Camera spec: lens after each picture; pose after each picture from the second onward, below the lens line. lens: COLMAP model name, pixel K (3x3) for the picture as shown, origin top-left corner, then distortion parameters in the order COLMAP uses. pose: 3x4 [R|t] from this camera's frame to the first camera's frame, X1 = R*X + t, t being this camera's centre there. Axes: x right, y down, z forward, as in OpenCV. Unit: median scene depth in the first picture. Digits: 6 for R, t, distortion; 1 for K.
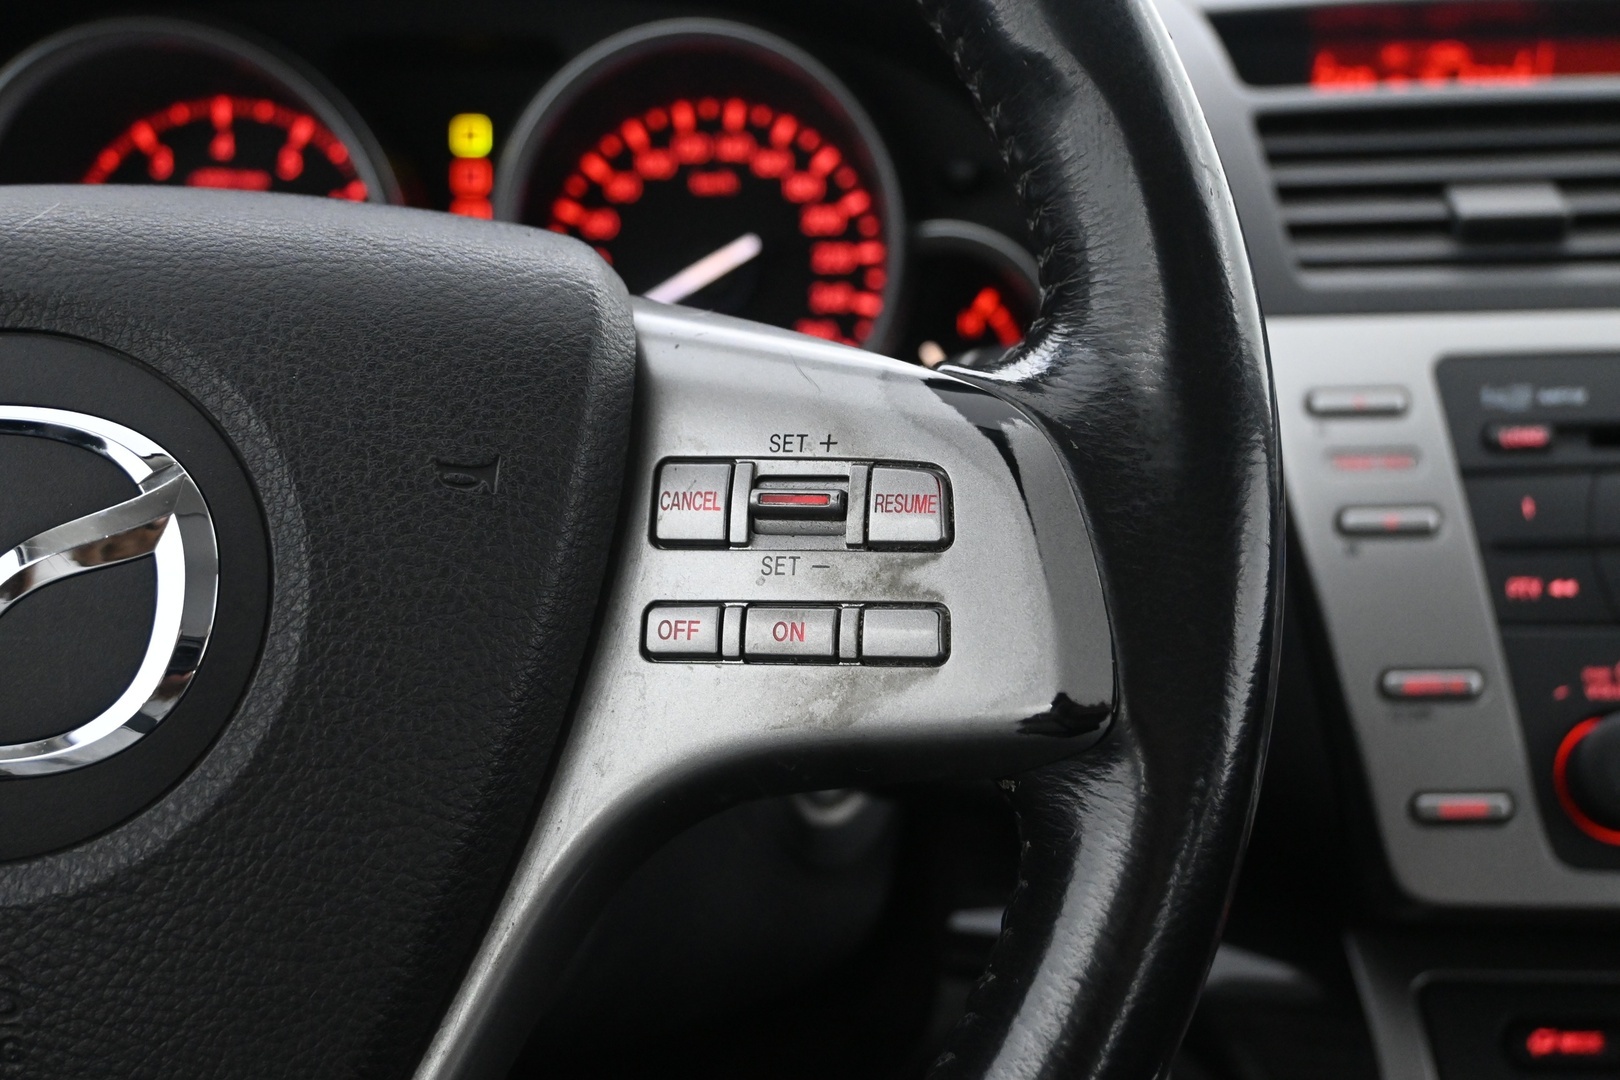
lens RADIAL K [[1980.3, 0, 816.0], [0, 1980.3, 538.5], [0, 0, 1]] dist [-0.013945, 0.000000]
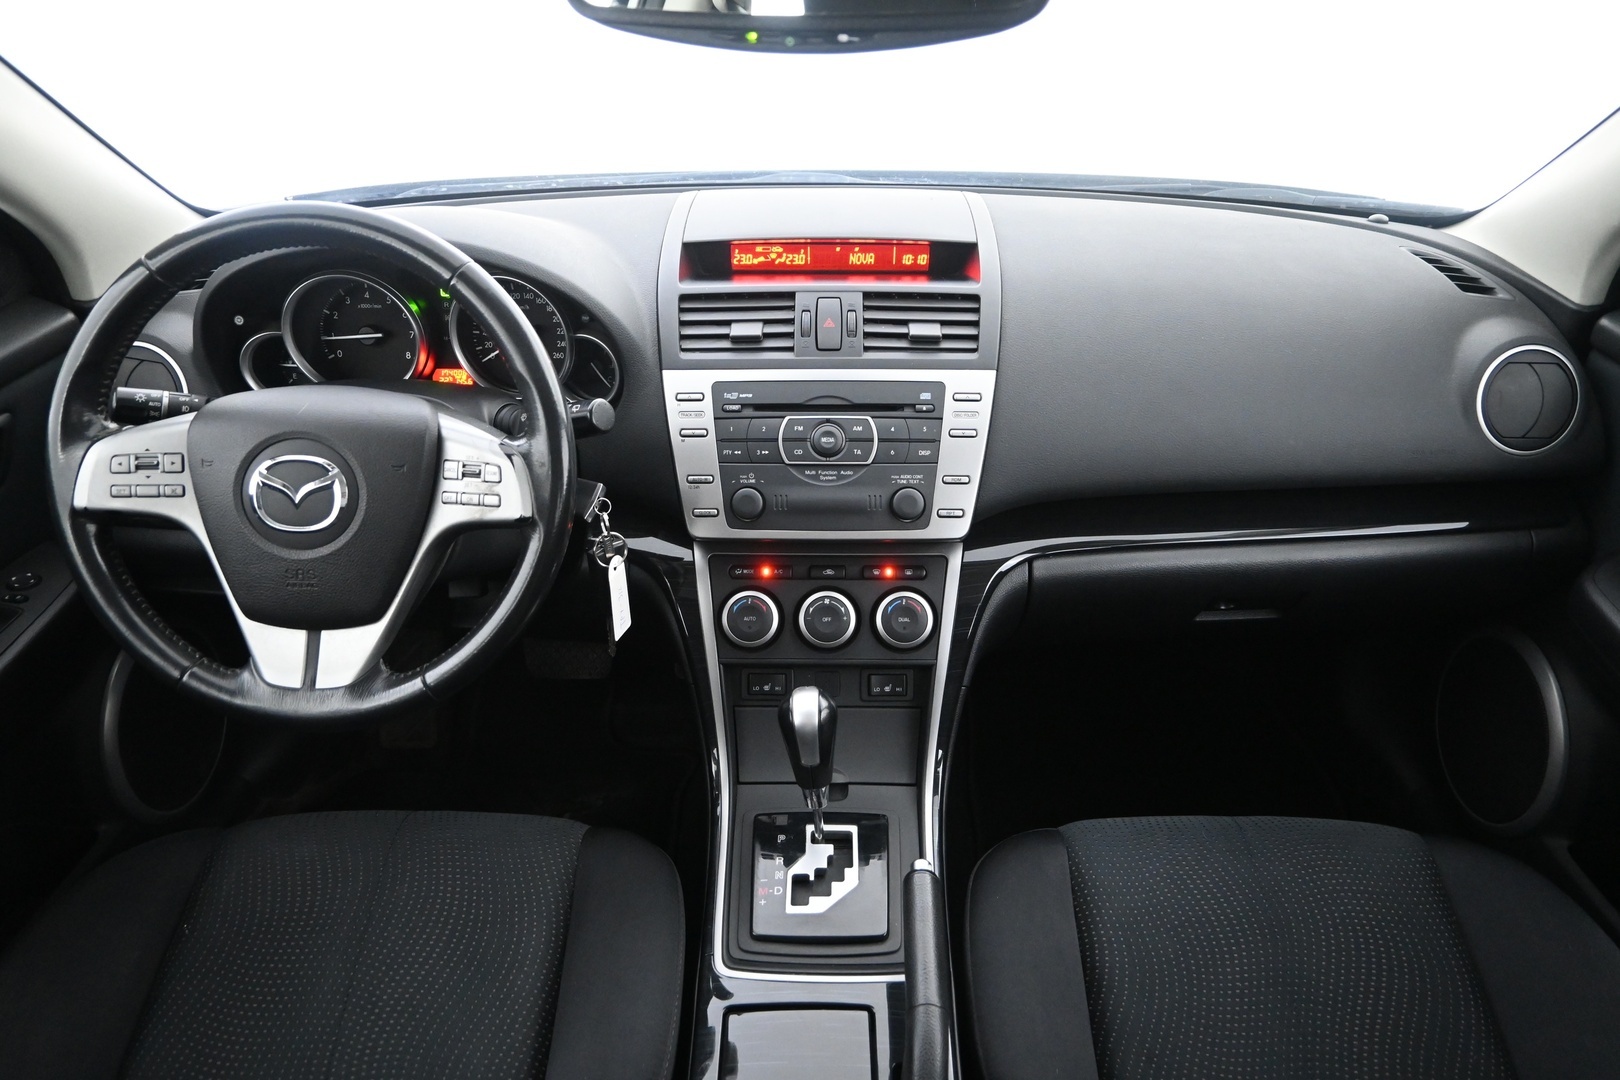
lens RADIAL K [[1088.9, 0, 820.2], [0, 1088.9, 535.4], [0, 0, 1]] dist [-0.024088, -0.001826]
pose [[0.999693, -0.005429, 0.024171, 0.745503], [-0.000720, 0.968910, 0.247413, -0.502420], [-0.024763, -0.247354, 0.968609, -1.536613]]
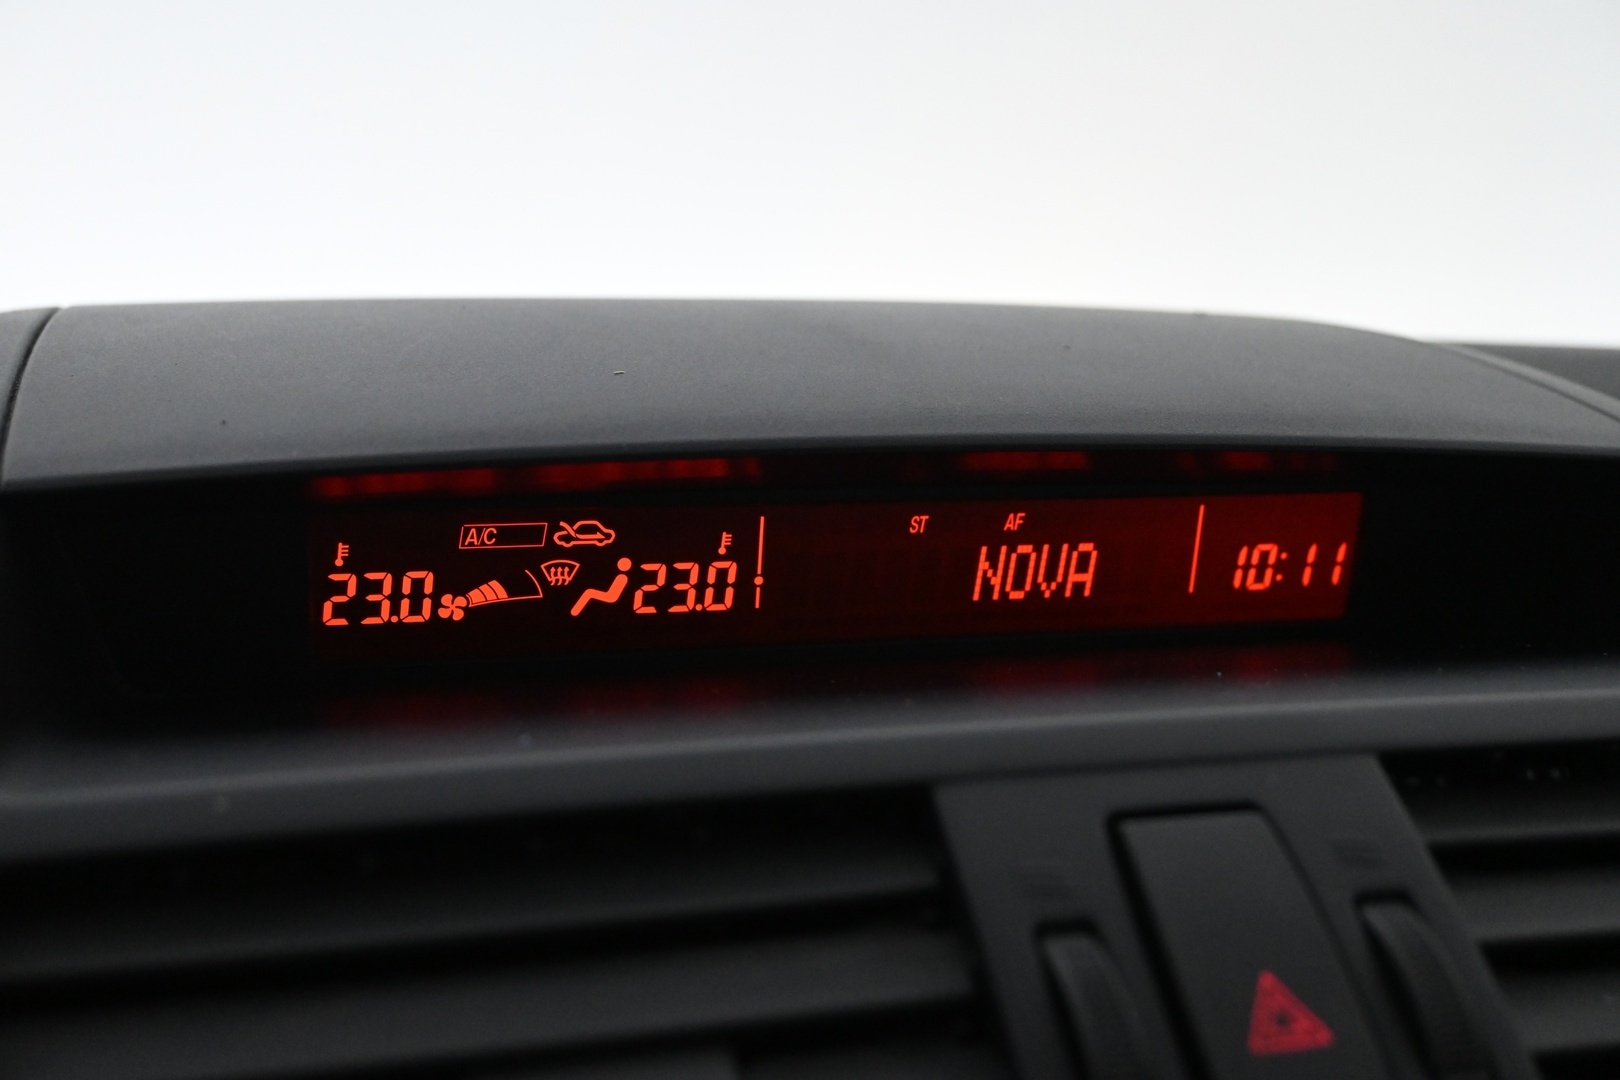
lens RADIAL K [[1980.3, 0, 812.3], [0, 1980.3, 541.1], [0, 0, 1]] dist [-0.013945, 0.000000]
pose [[0.949676, -0.027244, 0.312047, 0.469892], [0.047655, 0.997180, -0.057972, -0.454641], [-0.309588, 0.069925, 0.948296, 1.070264]]
